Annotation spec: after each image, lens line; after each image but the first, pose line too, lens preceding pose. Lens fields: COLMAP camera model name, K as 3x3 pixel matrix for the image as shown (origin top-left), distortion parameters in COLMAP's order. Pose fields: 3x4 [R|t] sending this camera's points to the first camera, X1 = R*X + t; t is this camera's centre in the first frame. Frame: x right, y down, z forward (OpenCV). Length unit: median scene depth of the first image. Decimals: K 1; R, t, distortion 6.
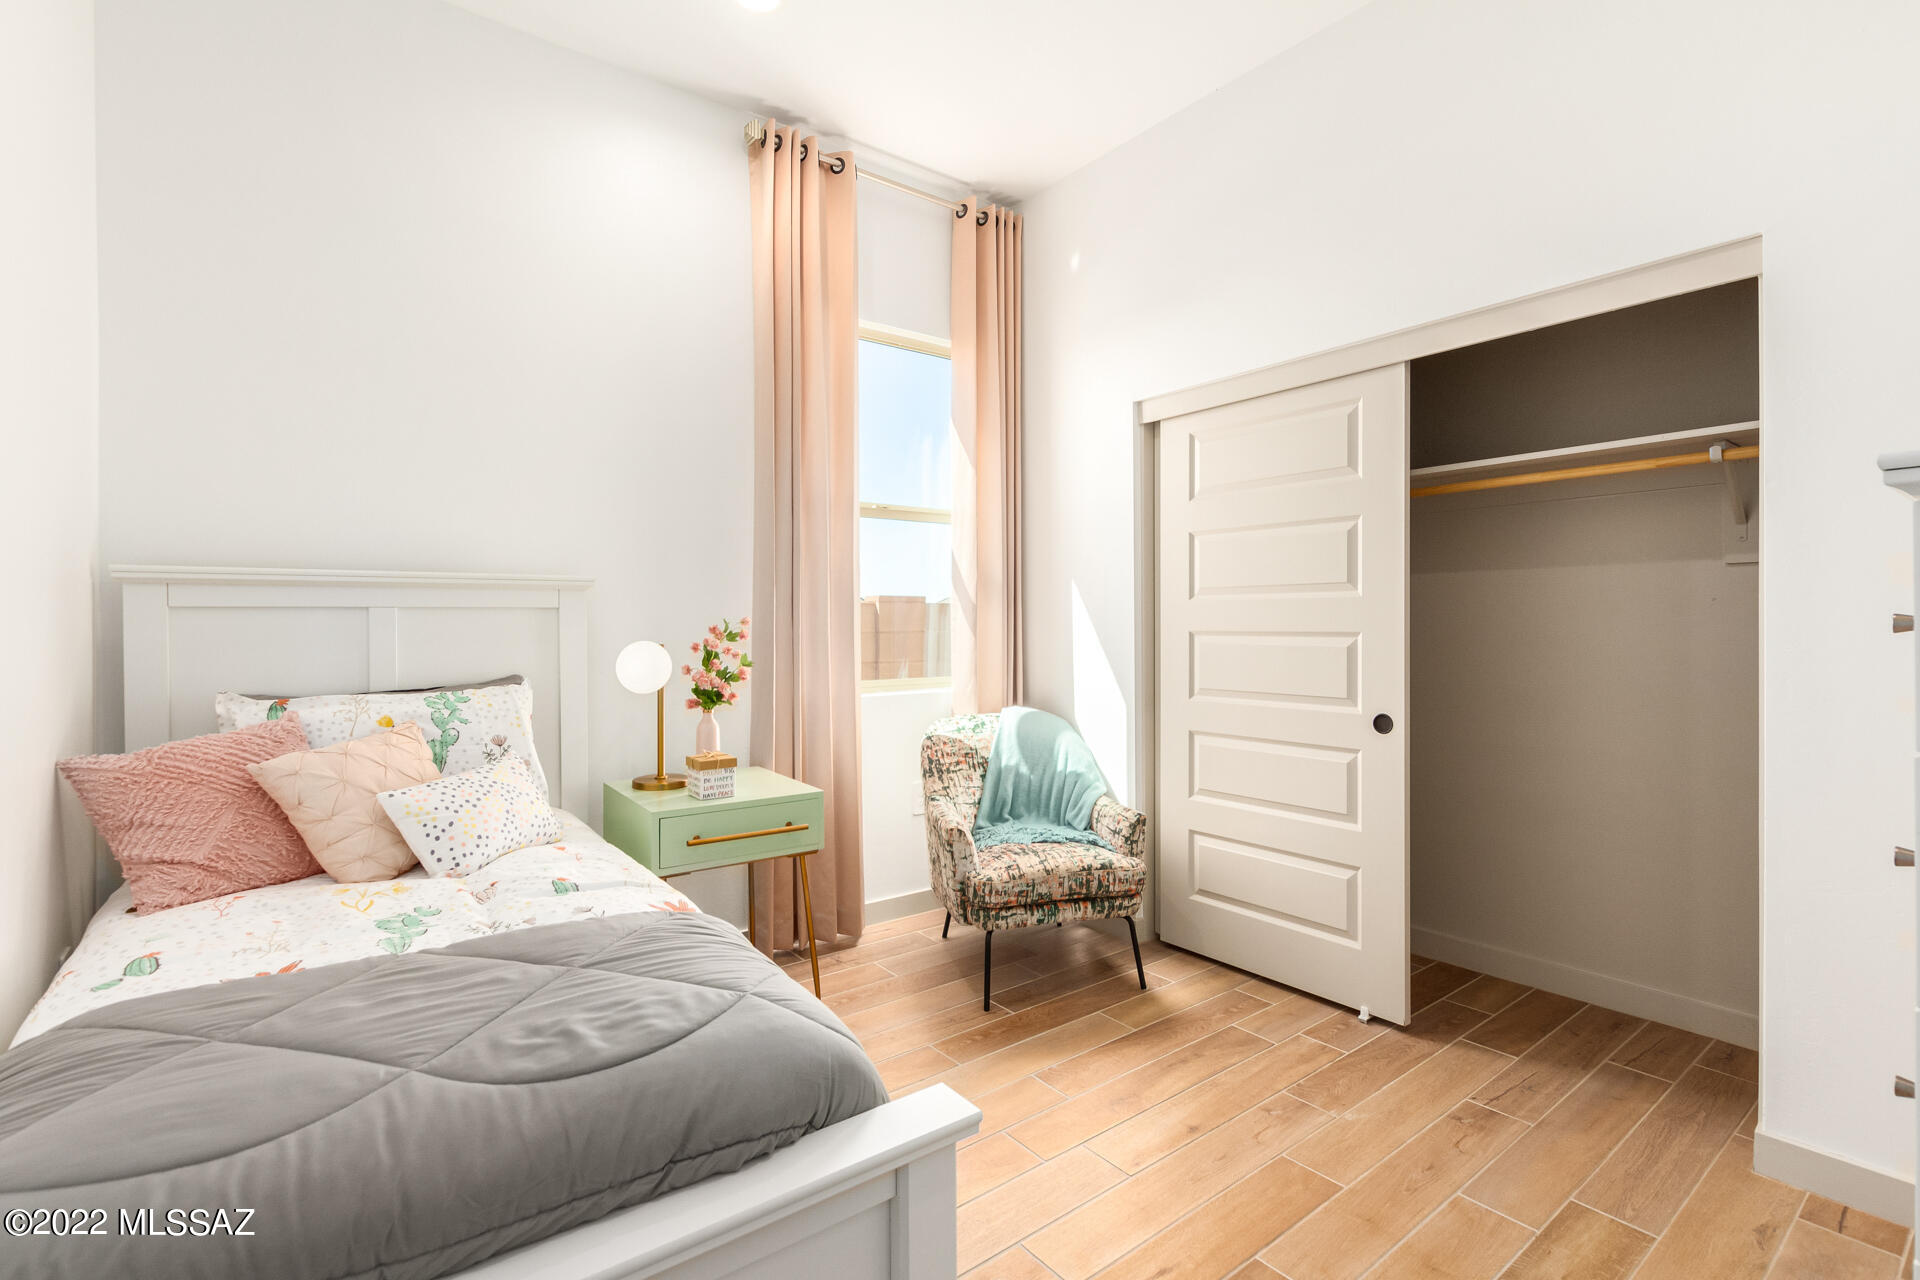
lens RADIAL K [[896.5, 0, 960.0], [0, 896.5, 610.8], [0, 0, 1]] dist [-0.000172, -0.001621]
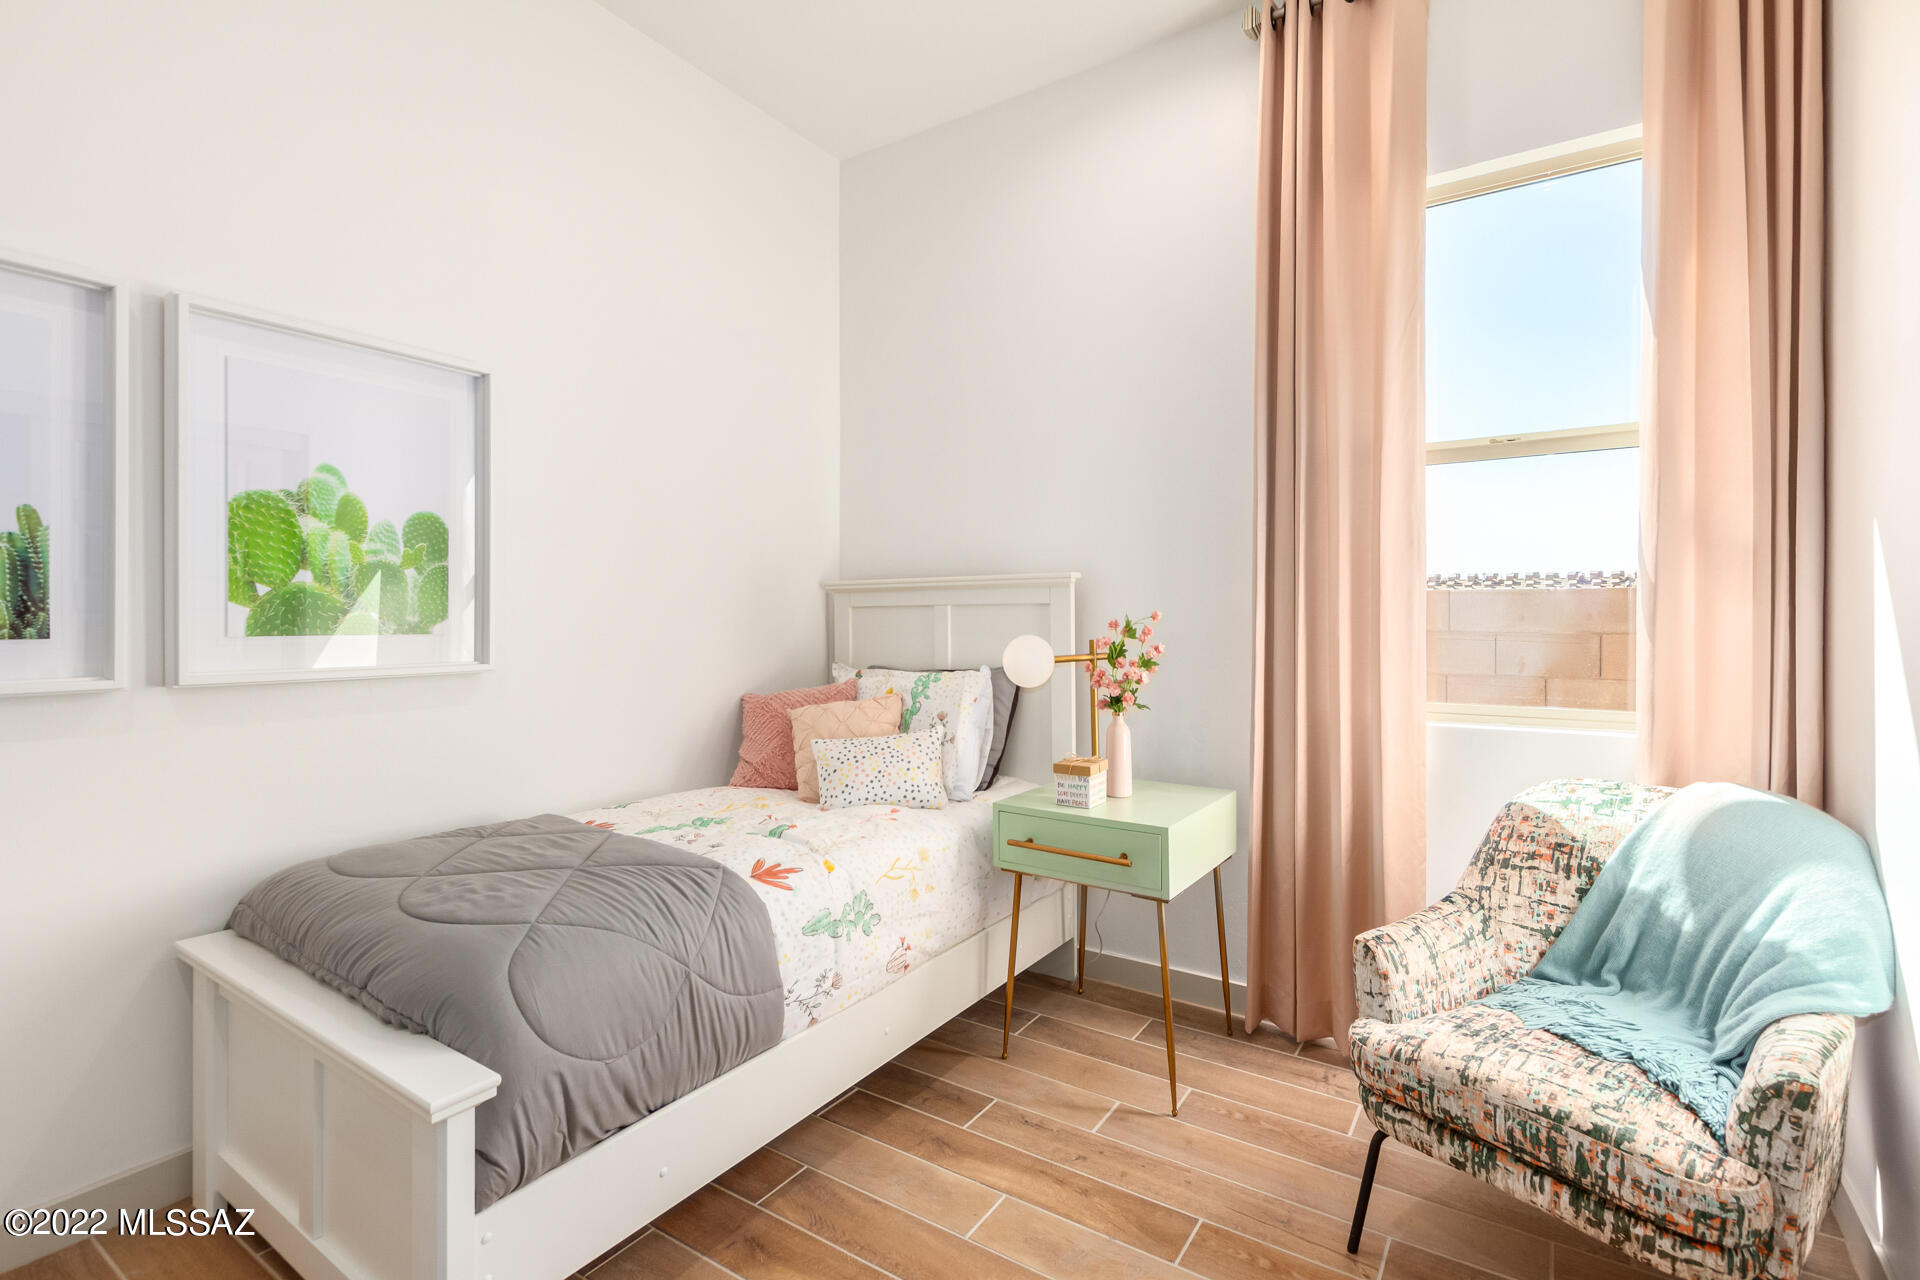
lens RADIAL K [[870.0, 0, 960.9], [0, 870.0, 617.3], [0, 0, 1]] dist [-0.001133, -0.000224]
pose [[0.325862, 0.001231, -0.945416, 0.478713], [0.011278, 0.999923, 0.005189, 0.006354], [0.945350, -0.012353, 0.325823, 0.528667]]
